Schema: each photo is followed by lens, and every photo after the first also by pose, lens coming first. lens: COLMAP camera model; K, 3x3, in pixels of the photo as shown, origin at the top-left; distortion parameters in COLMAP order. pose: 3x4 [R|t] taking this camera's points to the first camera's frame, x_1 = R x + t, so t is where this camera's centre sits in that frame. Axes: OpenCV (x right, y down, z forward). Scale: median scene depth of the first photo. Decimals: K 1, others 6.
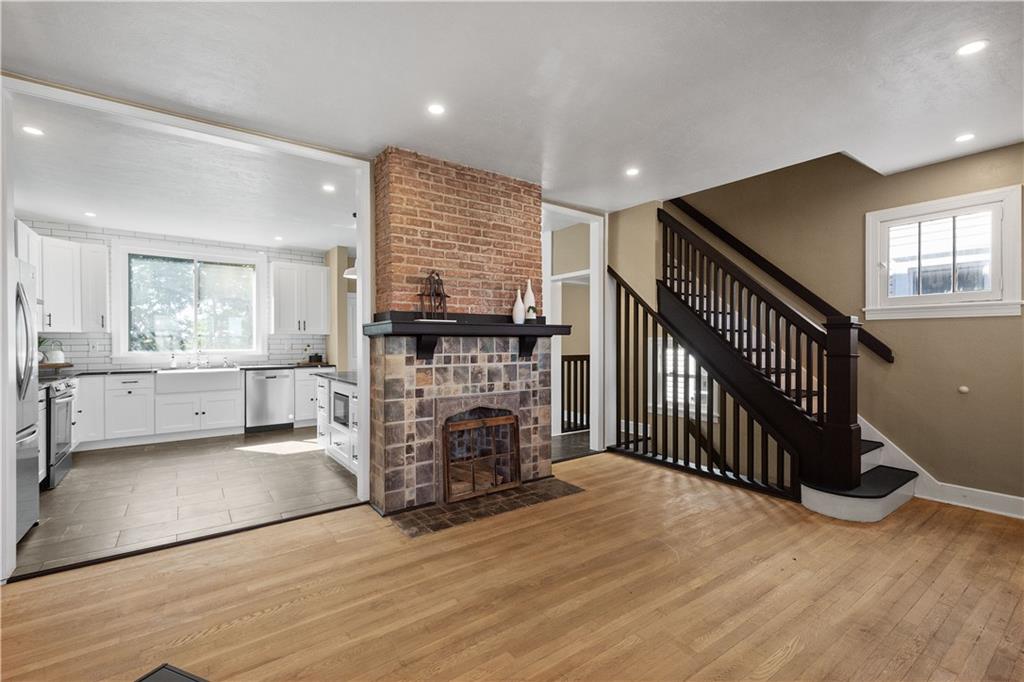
lens RADIAL K [[465.4, 0, 530.5], [0, 465.4, 338.2], [0, 0, 1]] dist [0.001499, 0.000148]
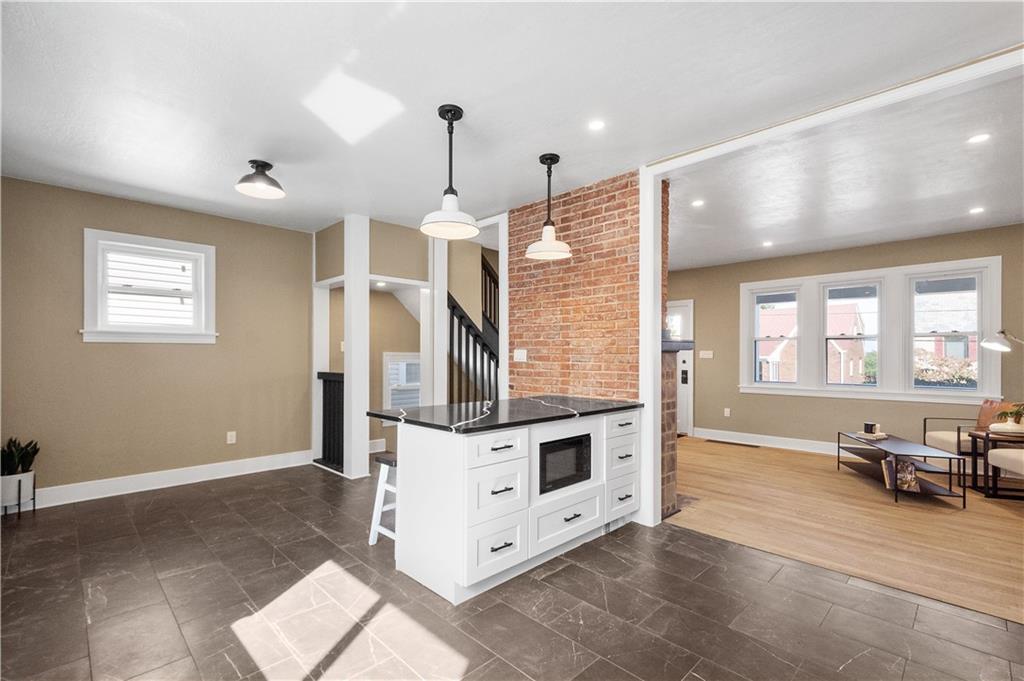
lens RADIAL K [[448.0, 0, 508.9], [0, 448.0, 354.0], [0, 0, 1]] dist [0.000630, -0.000300]
pose [[-0.113258, 0.017483, 0.993412, -1.817336], [0.005581, 0.999841, -0.016960, 0.020861], [-0.993550, 0.003623, -0.113338, 2.048896]]
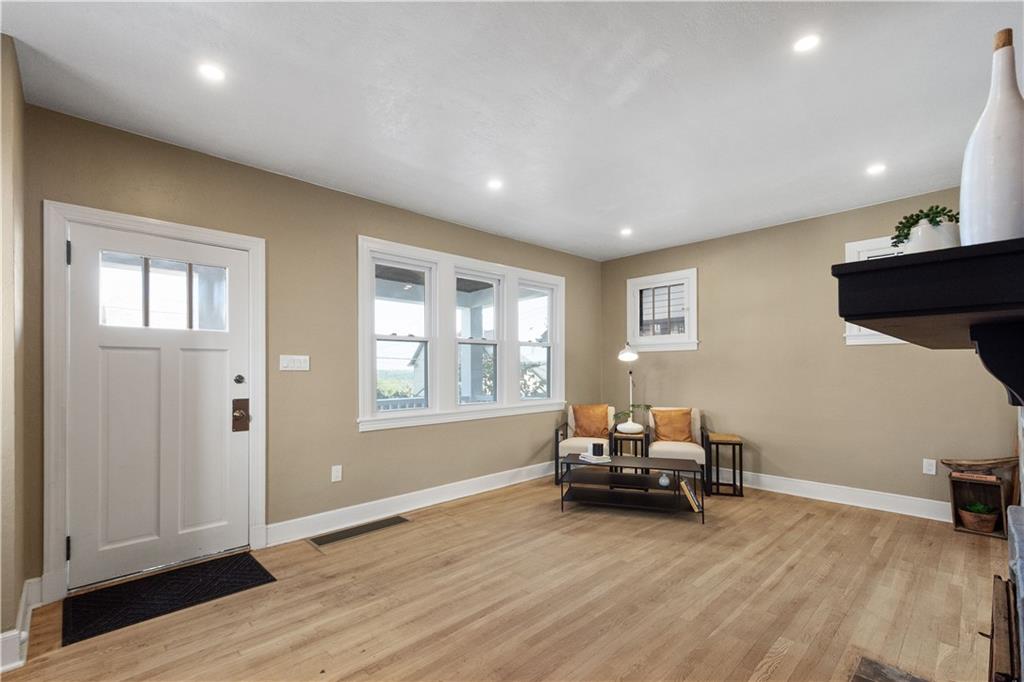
lens RADIAL K [[457.5, 0, 514.0], [0, 457.5, 351.1], [0, 0, 1]] dist [0.002279, -0.000359]
pose [[-0.994140, 0.013165, -0.107300, 0.376337], [0.015617, 0.999635, -0.022041, -0.011220], [0.106971, -0.023587, -0.993982, 1.931349]]
